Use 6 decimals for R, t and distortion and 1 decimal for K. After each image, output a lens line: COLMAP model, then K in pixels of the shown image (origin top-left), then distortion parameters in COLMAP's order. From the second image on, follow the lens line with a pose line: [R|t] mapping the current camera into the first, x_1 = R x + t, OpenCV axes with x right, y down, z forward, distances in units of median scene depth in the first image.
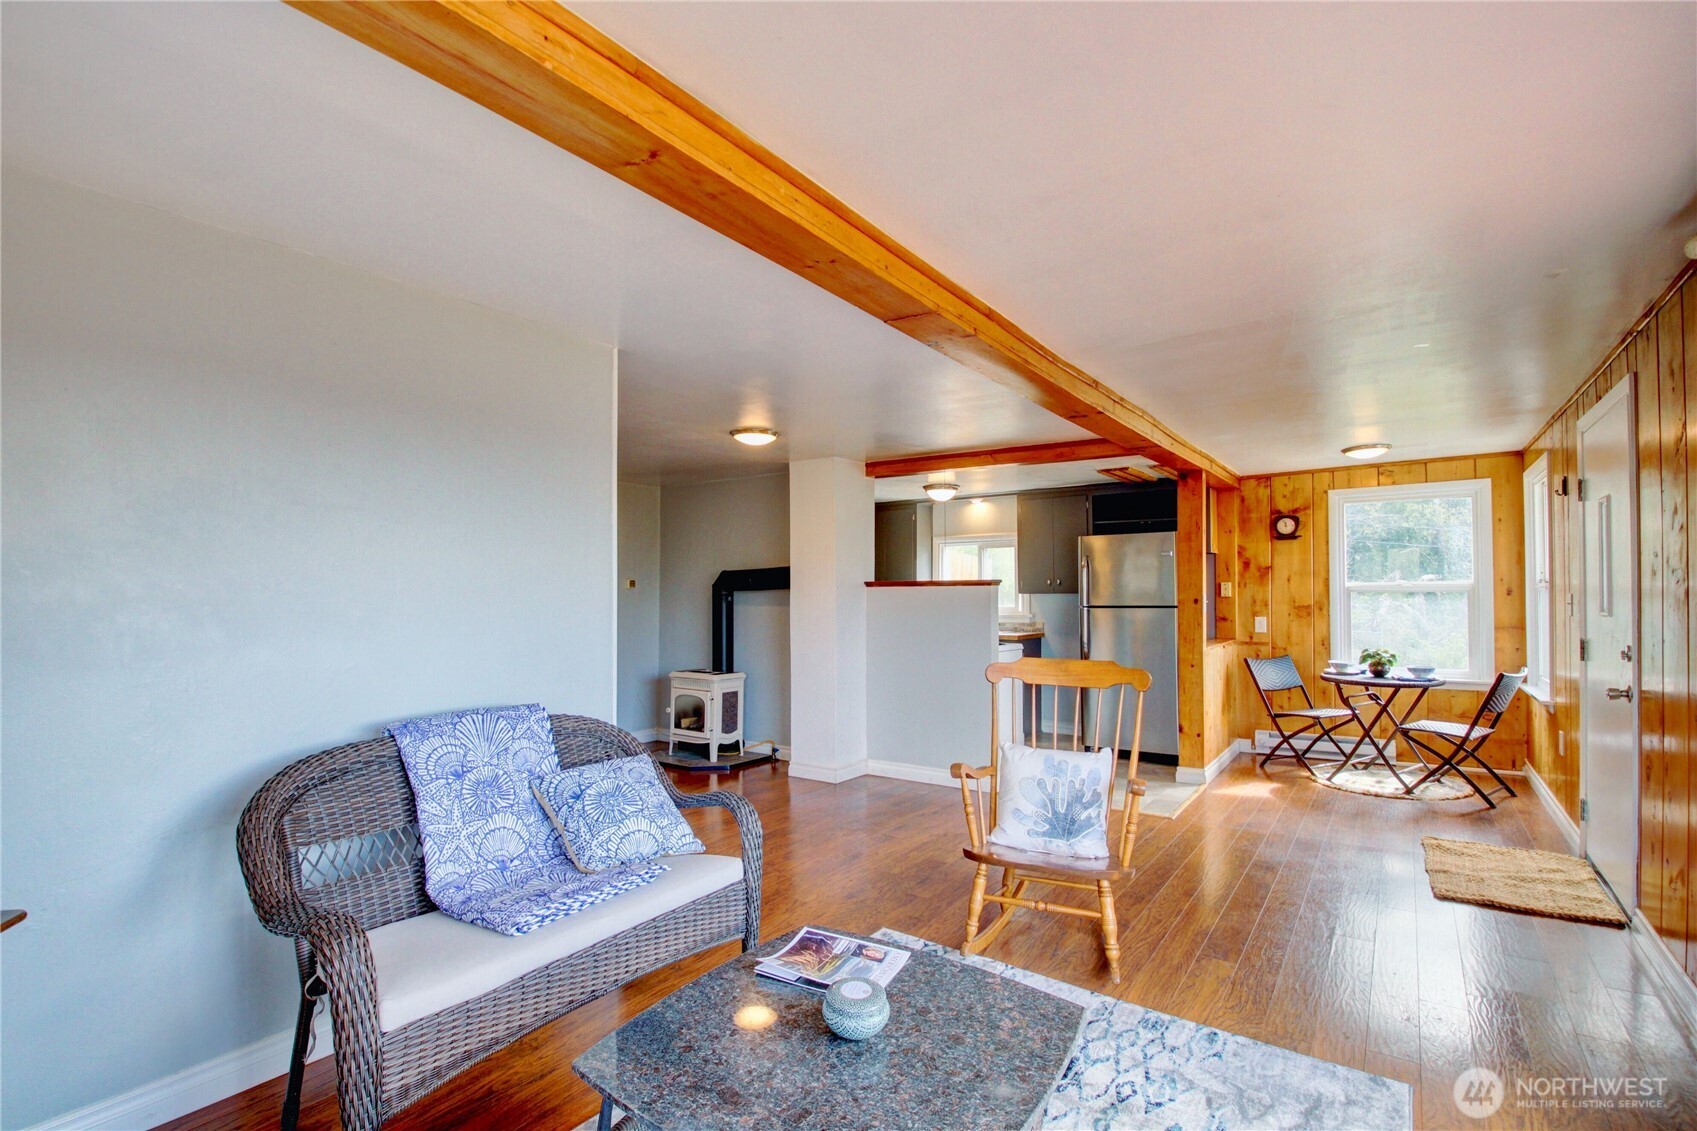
lens RADIAL K [[788.4, 0, 842.7], [0, 788.4, 577.8], [0, 0, 1]] dist [-0.008011, -0.013967]
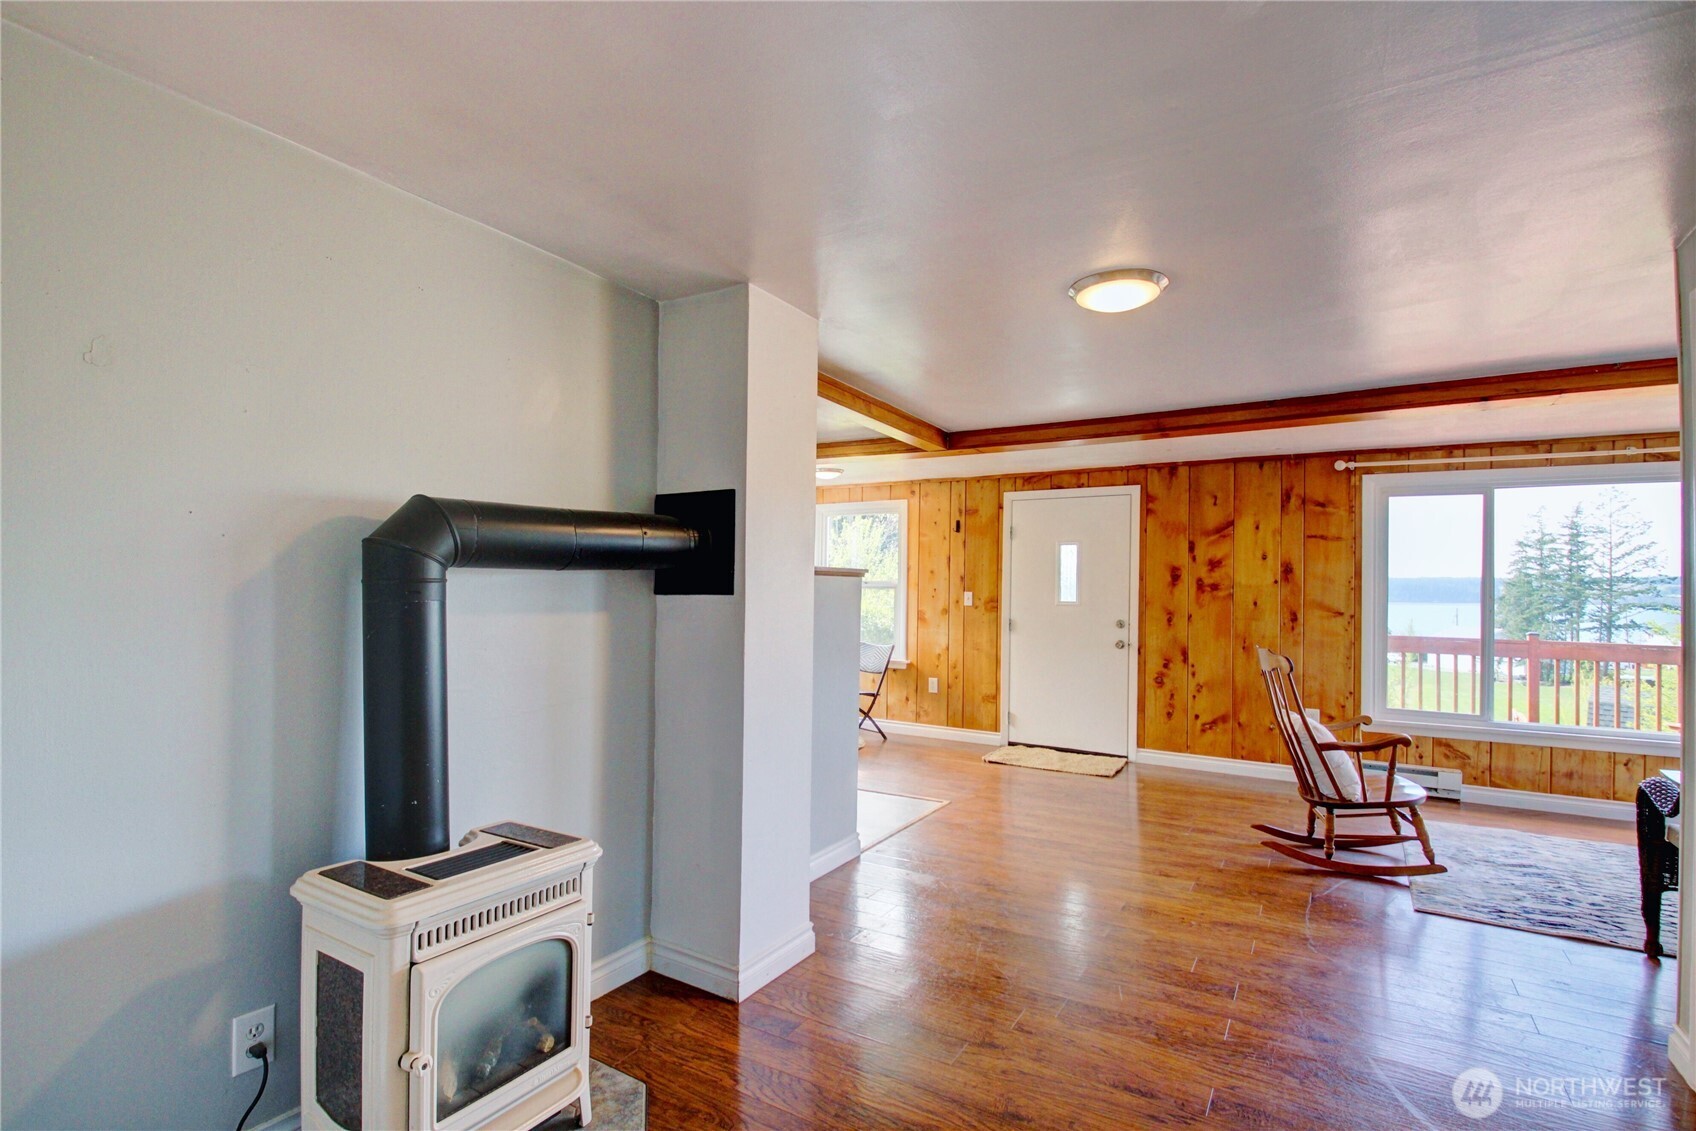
lens RADIAL K [[787.9, 0, 846.5], [0, 787.9, 577.9], [0, 0, 1]] dist [-0.008011, -0.013967]
pose [[-0.060781, 0.017864, 0.997991, -0.518456], [-0.033253, 0.999249, -0.019912, 0.023166], [-0.997597, -0.034397, -0.060141, 0.997593]]
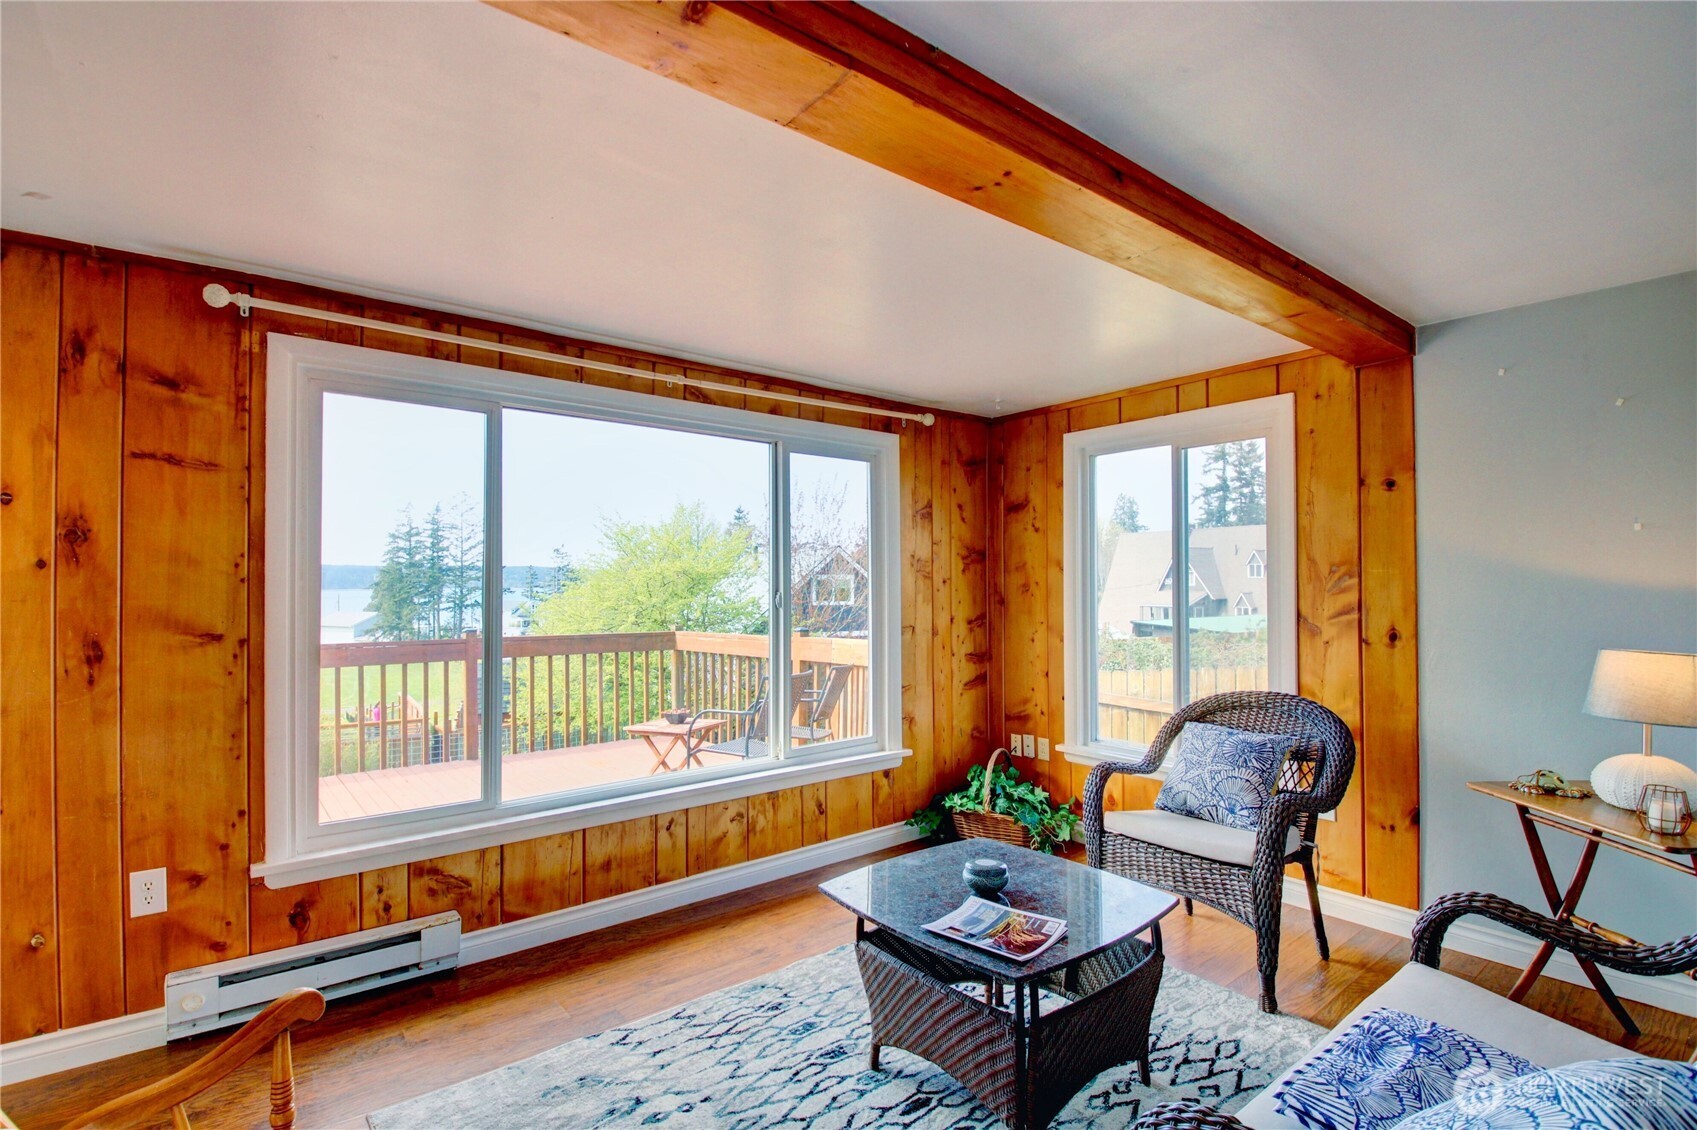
lens RADIAL K [[788.4, 0, 835.2], [0, 788.4, 574.6], [0, 0, 1]] dist [-0.008011, -0.013967]
pose [[-0.960795, 0.010247, 0.277071, -0.032385], [0.001914, 0.999538, -0.030327, 0.007364], [-0.277254, -0.028608, -0.960371, 0.645724]]
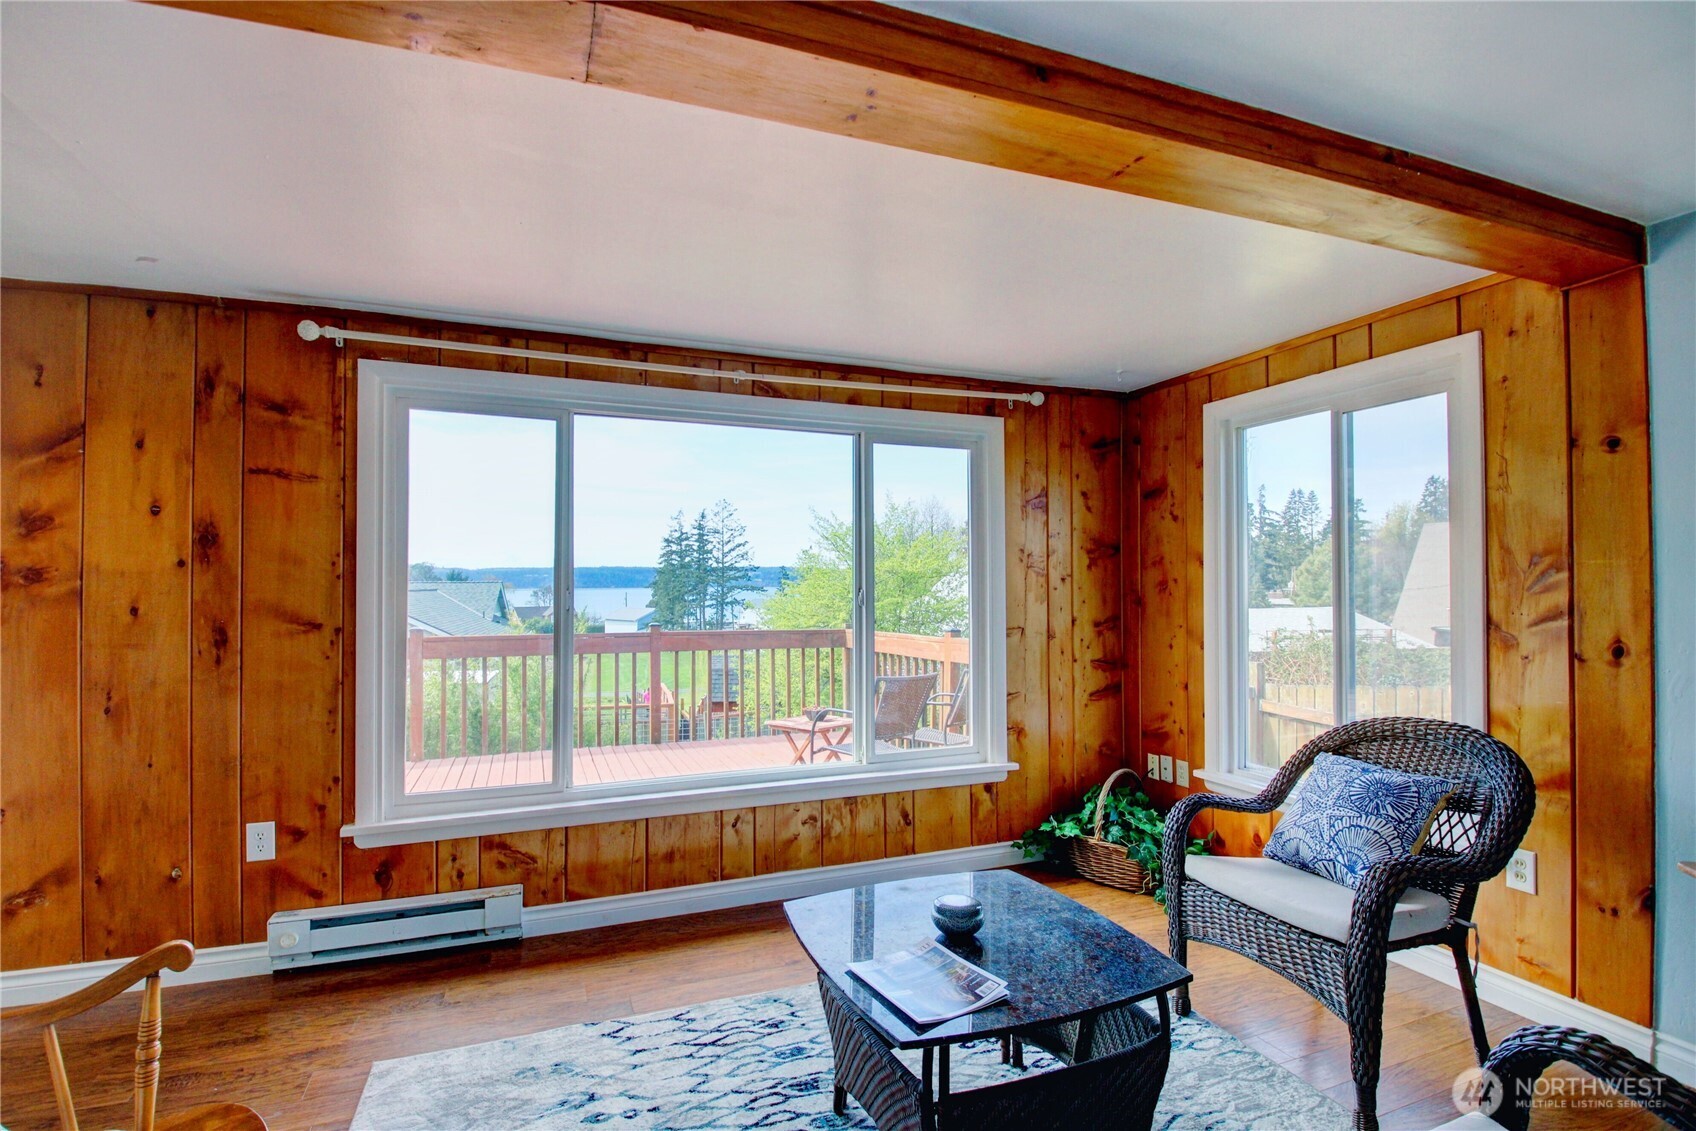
lens RADIAL K [[787.9, 0, 838.3], [0, 787.9, 574.5], [0, 0, 1]] dist [-0.008011, -0.013967]
pose [[-0.834502, 0.012790, 0.550857, -0.136708], [-0.004263, 0.999551, -0.029665, 0.008766], [-0.550989, -0.027104, -0.834072, 0.562381]]
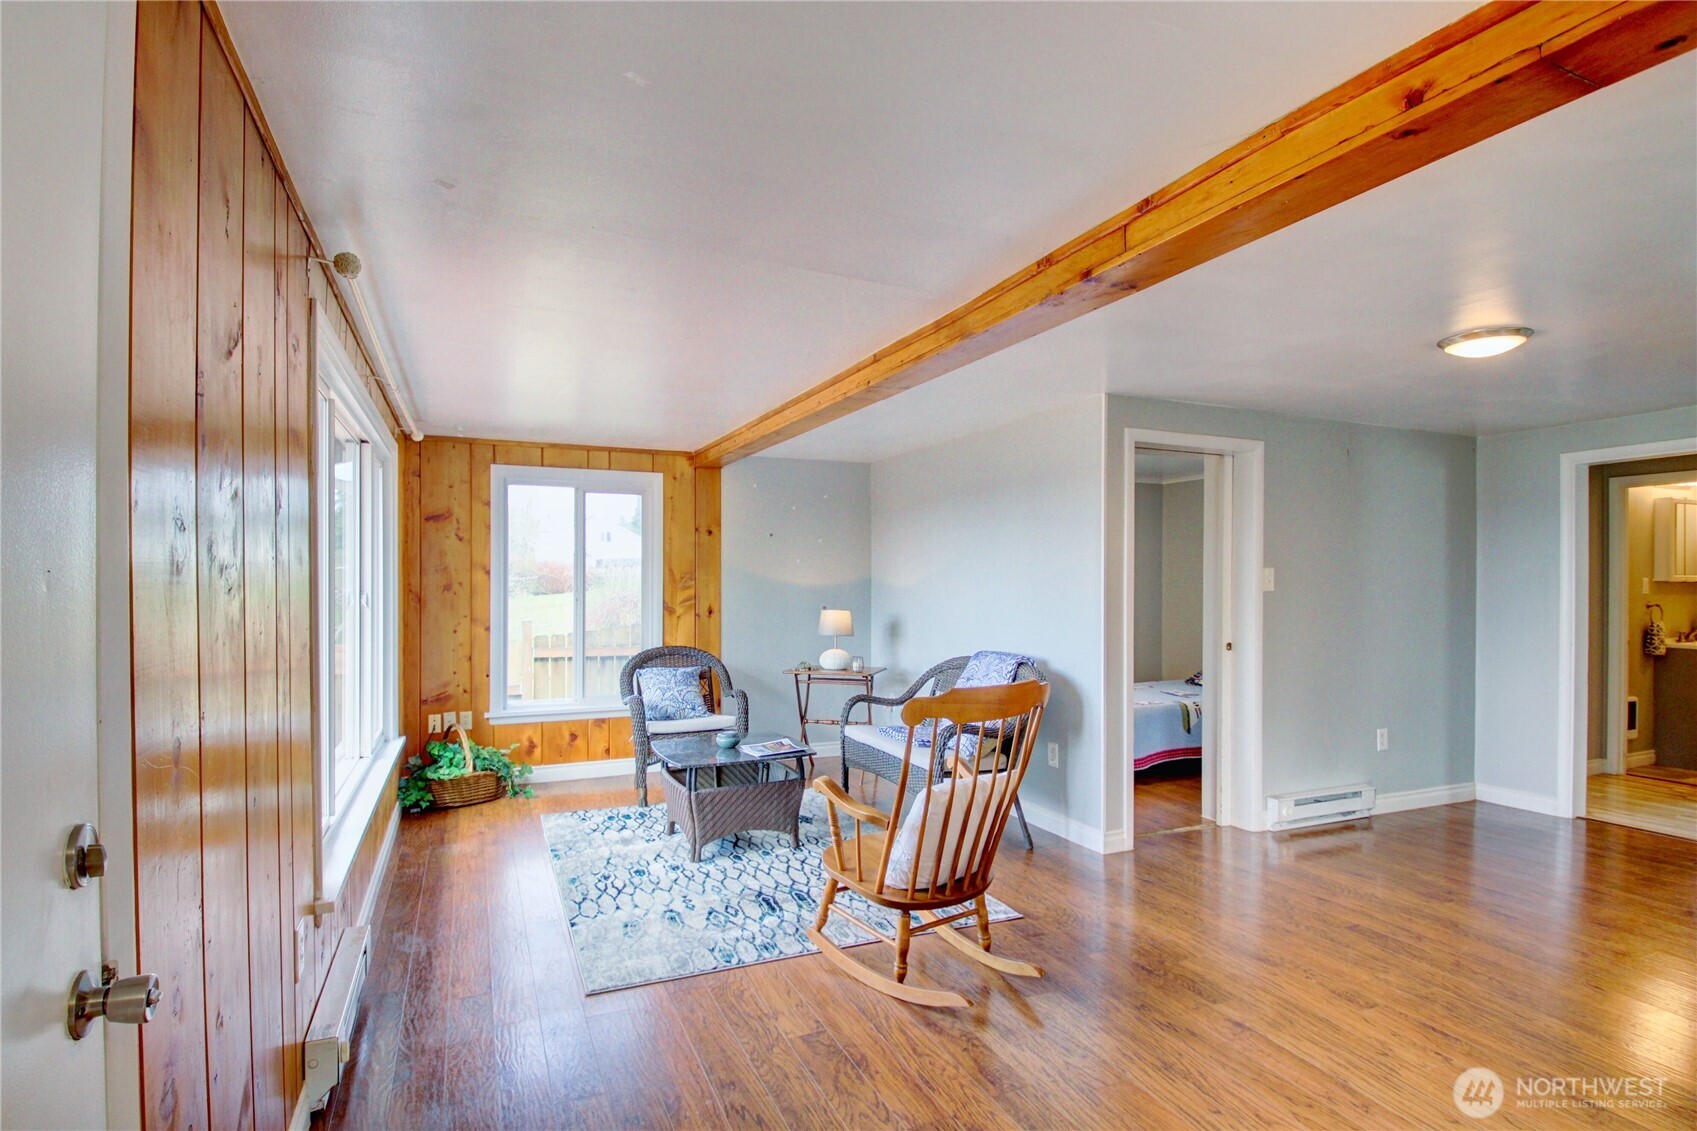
lens RADIAL K [[856.4, 0, 847.2], [0, 856.4, 575.1], [0, 0, 1]] dist [-0.000179, -0.002045]
pose [[-0.511566, -0.001103, -0.859243, 0.621530], [0.016245, 0.999808, -0.010955, 0.001281], [0.859090, -0.019563, -0.511450, 0.755129]]
